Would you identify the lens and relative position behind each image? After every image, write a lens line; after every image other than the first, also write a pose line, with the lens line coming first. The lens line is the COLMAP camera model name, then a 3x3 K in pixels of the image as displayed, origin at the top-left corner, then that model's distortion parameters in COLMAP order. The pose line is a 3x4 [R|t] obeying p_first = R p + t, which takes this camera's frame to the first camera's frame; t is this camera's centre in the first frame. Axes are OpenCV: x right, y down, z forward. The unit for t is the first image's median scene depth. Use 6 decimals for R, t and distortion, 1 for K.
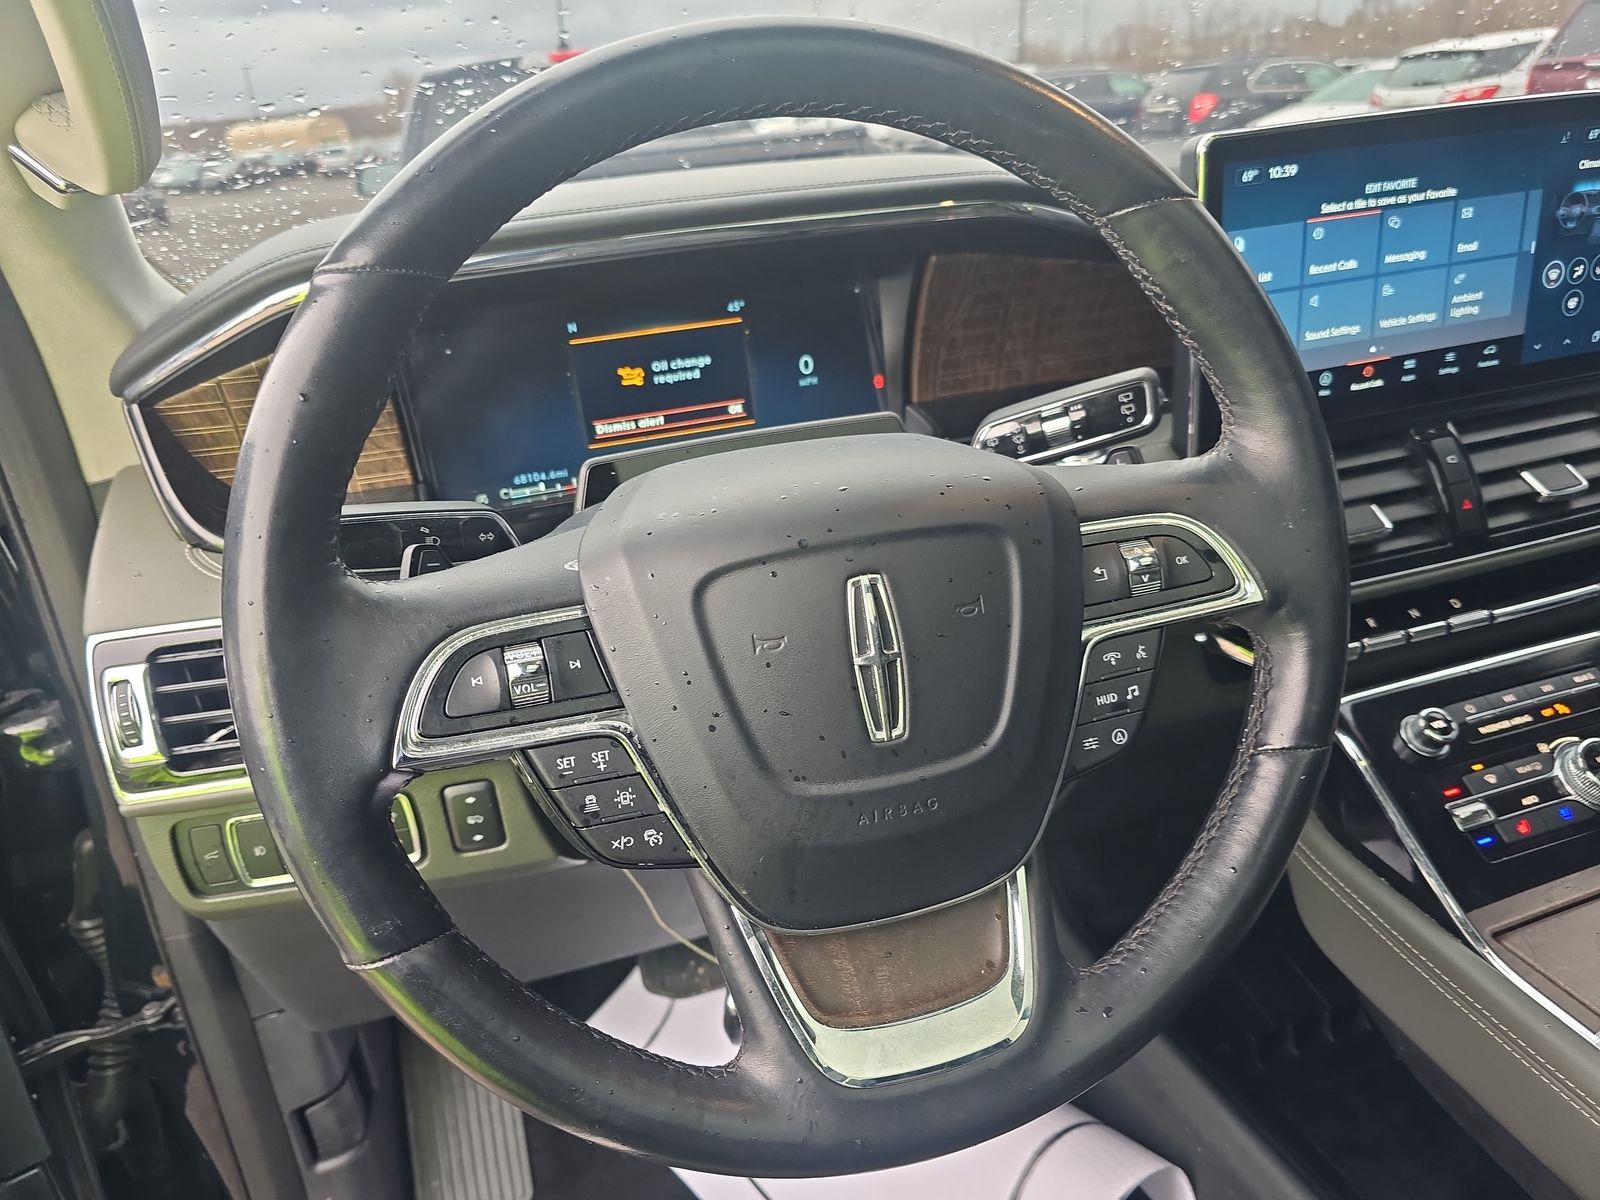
lens RADIAL K [[1087.0, 0, 805.3], [0, 1087.0, 608.4], [0, 0, 1]] dist [0.057844, -0.070391]
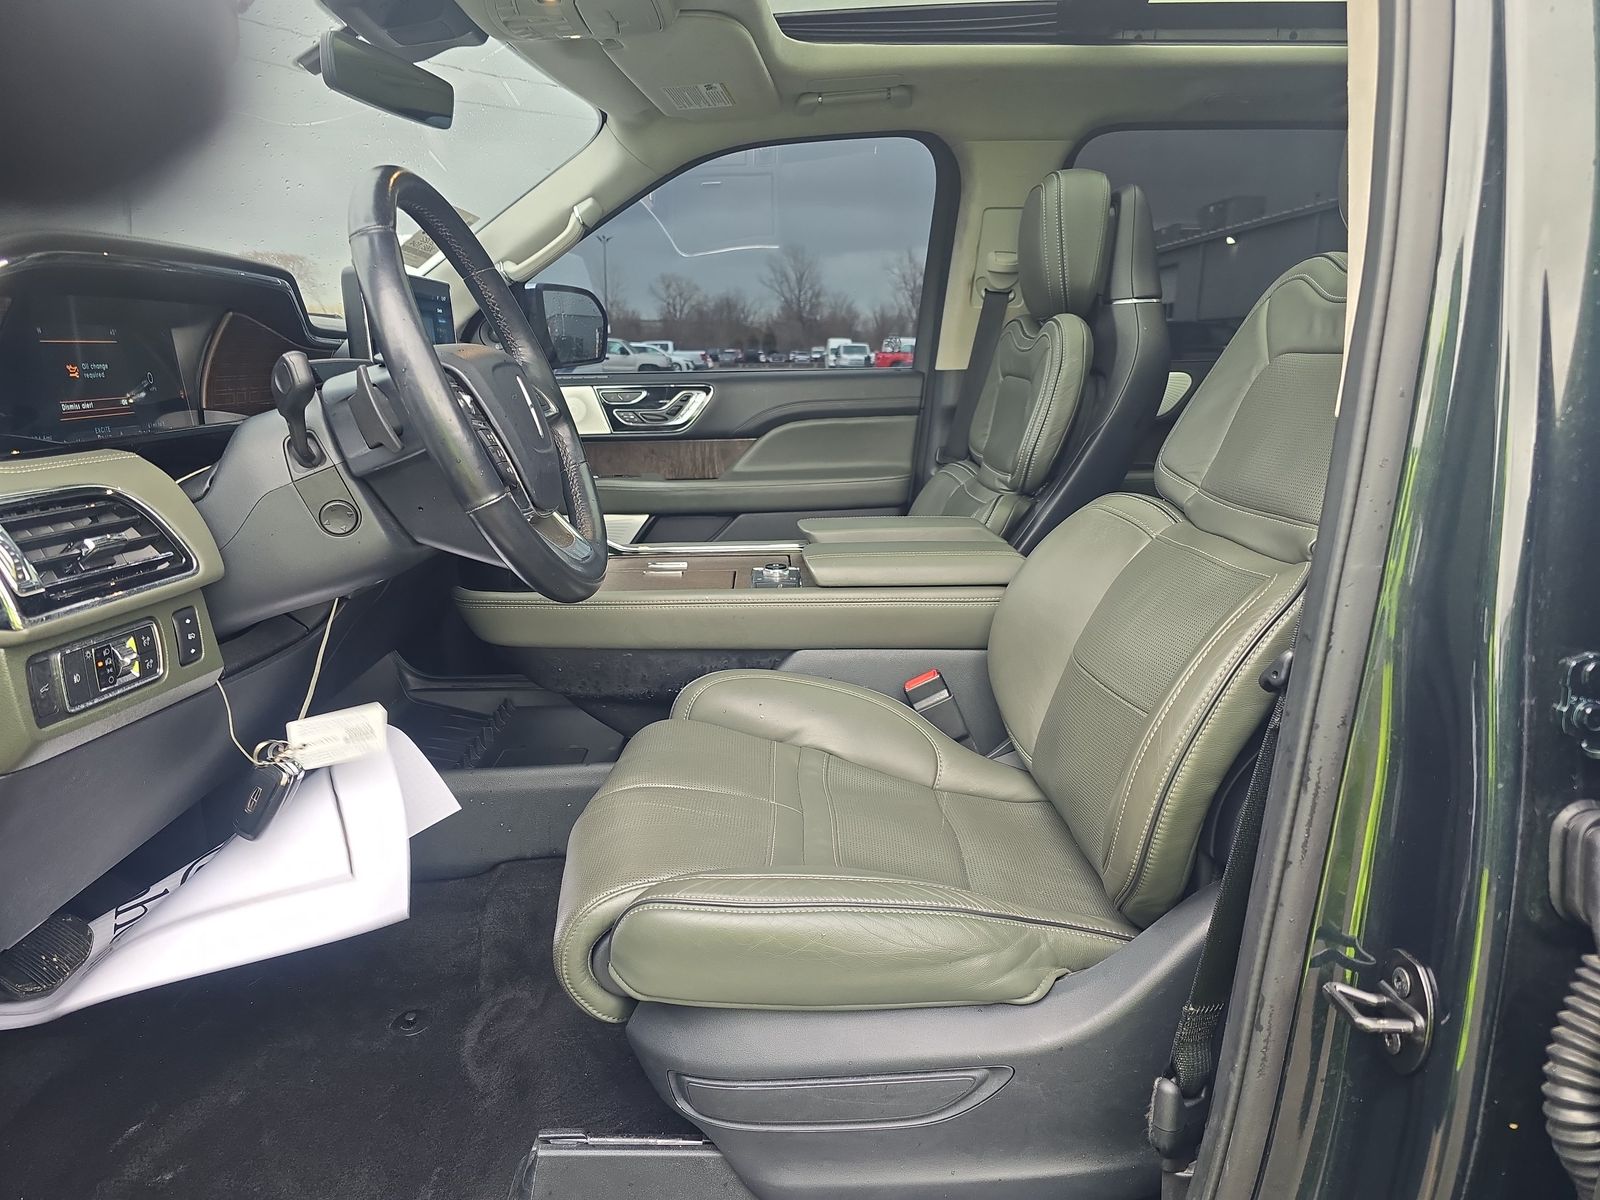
lens RADIAL K [[1087.0, 0, 805.3], [0, 1087.0, 608.4], [0, 0, 1]] dist [0.057844, -0.070391]
pose [[0.260897, -0.127627, 0.956893, -1.526737], [0.339202, 0.940138, 0.032909, 0.399428], [-0.903811, 0.315994, 0.288571, -0.165201]]
